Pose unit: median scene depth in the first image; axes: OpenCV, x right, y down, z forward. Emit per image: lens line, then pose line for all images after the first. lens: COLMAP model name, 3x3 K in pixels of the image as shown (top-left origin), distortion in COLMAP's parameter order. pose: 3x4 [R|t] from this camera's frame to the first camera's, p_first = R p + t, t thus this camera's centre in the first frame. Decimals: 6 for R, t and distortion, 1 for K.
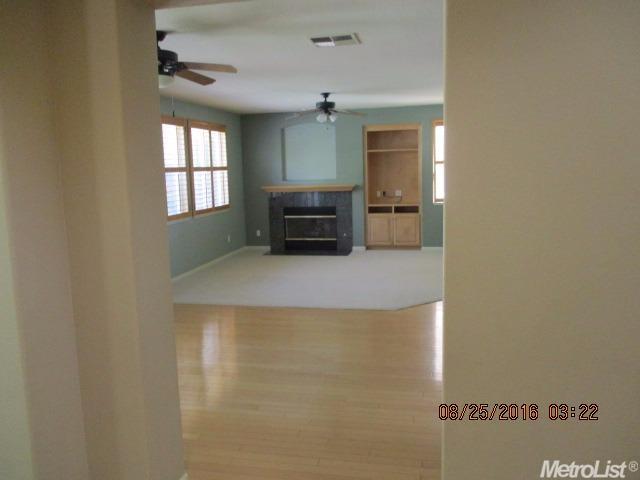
lens RADIAL K [[551.0, 0, 322.2], [0, 551.0, 238.5], [0, 0, 1]] dist [0.006406, -0.008398]
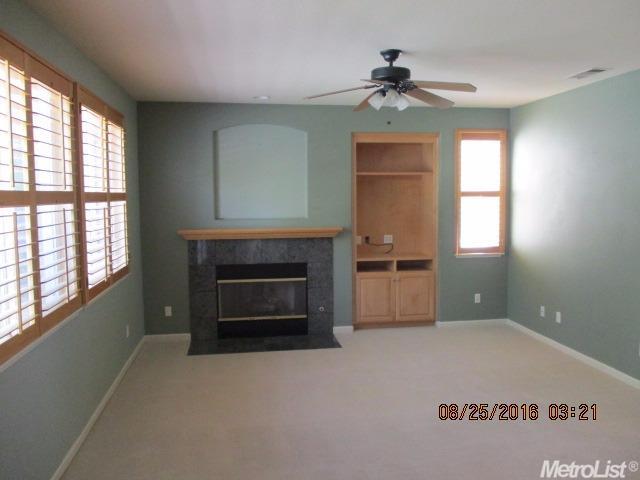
lens RADIAL K [[551.0, 0, 317.4], [0, 551.0, 241.3], [0, 0, 1]] dist [0.006406, -0.008398]
pose [[0.934287, -0.010868, 0.356355, -0.181143], [0.030137, 0.998365, -0.048567, -0.051842], [-0.355245, 0.056115, 0.933088, 0.428947]]
